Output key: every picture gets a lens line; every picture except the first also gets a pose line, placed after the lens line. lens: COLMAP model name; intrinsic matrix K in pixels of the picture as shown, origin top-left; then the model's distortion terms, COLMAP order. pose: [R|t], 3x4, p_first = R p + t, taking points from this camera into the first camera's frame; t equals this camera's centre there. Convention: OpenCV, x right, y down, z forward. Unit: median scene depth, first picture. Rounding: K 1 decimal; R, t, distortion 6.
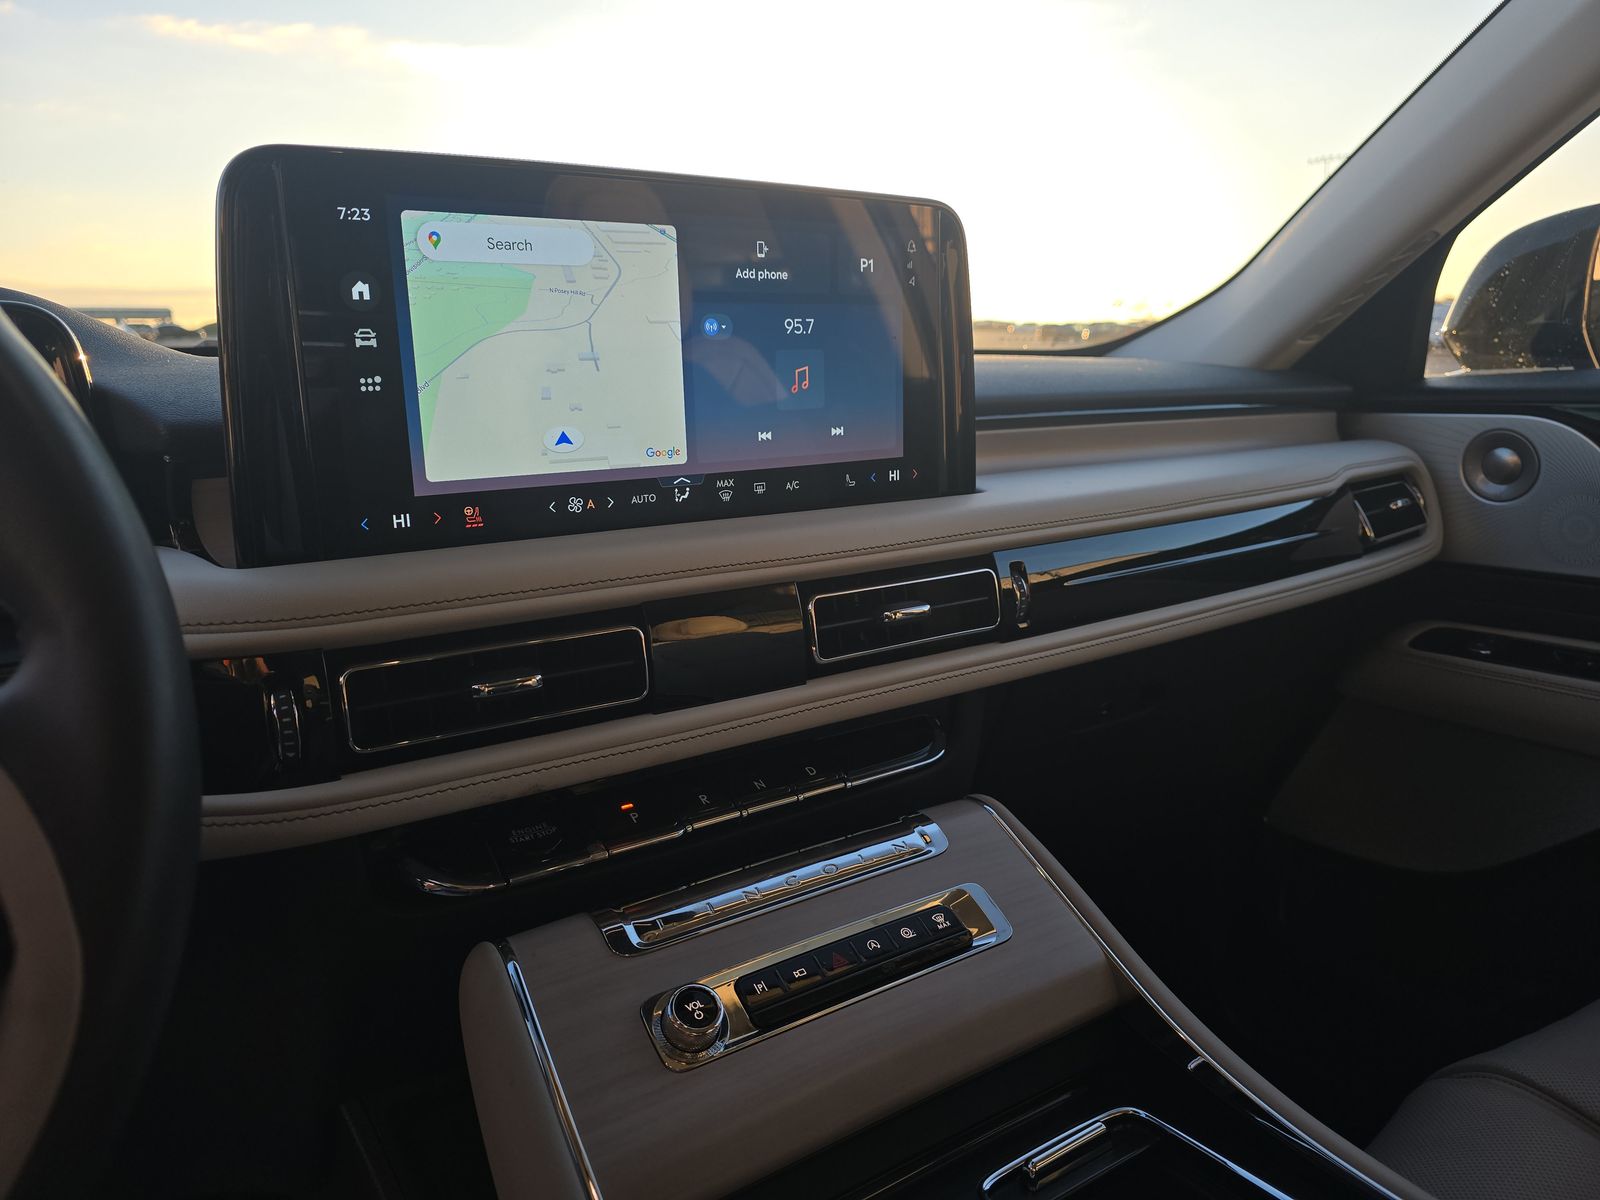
lens RADIAL K [[1072.9, 0, 800.0], [0, 1072.9, 600.0], [0, 0, 1]] dist [0.080173, -0.117541]
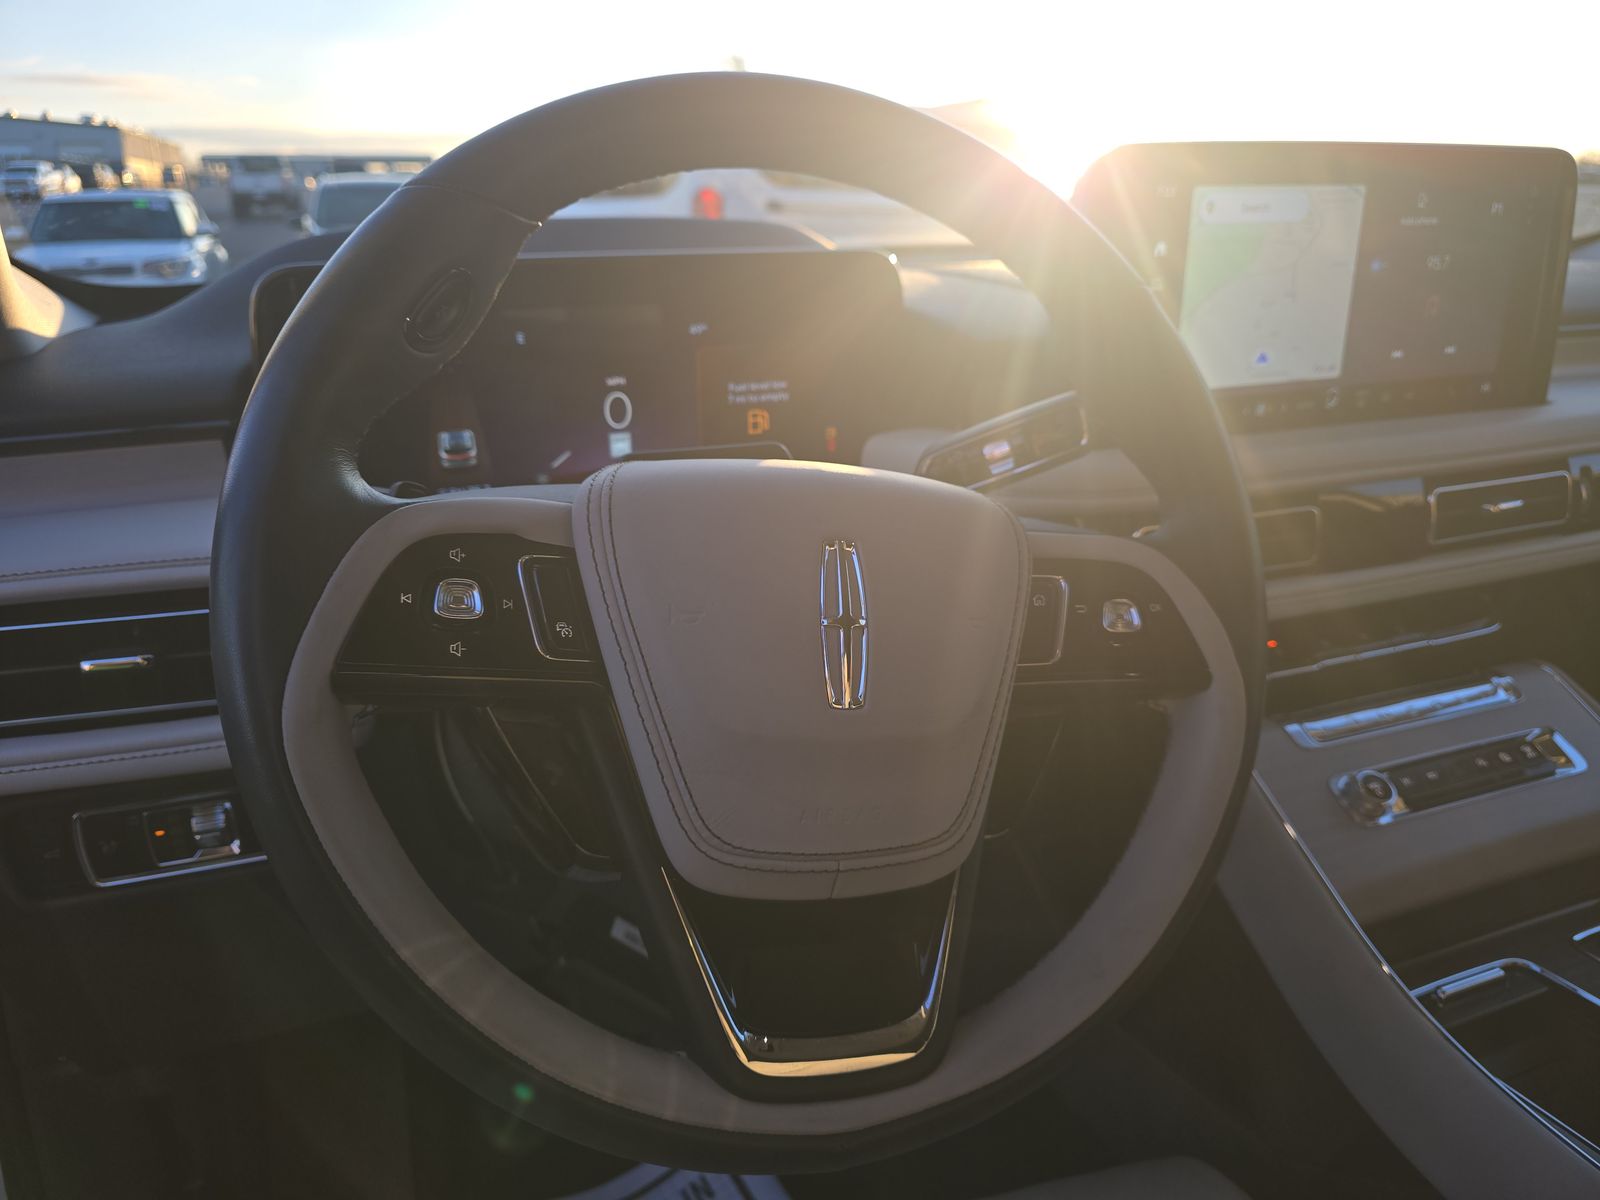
lens RADIAL K [[1072.9, 0, 800.0], [0, 1072.9, 600.0], [0, 0, 1]] dist [0.080173, -0.117541]
pose [[0.978906, 0.062548, -0.194502, -0.441454], [-0.040880, 0.992698, 0.113486, 0.011654], [0.200180, -0.103141, 0.974315, -0.366063]]
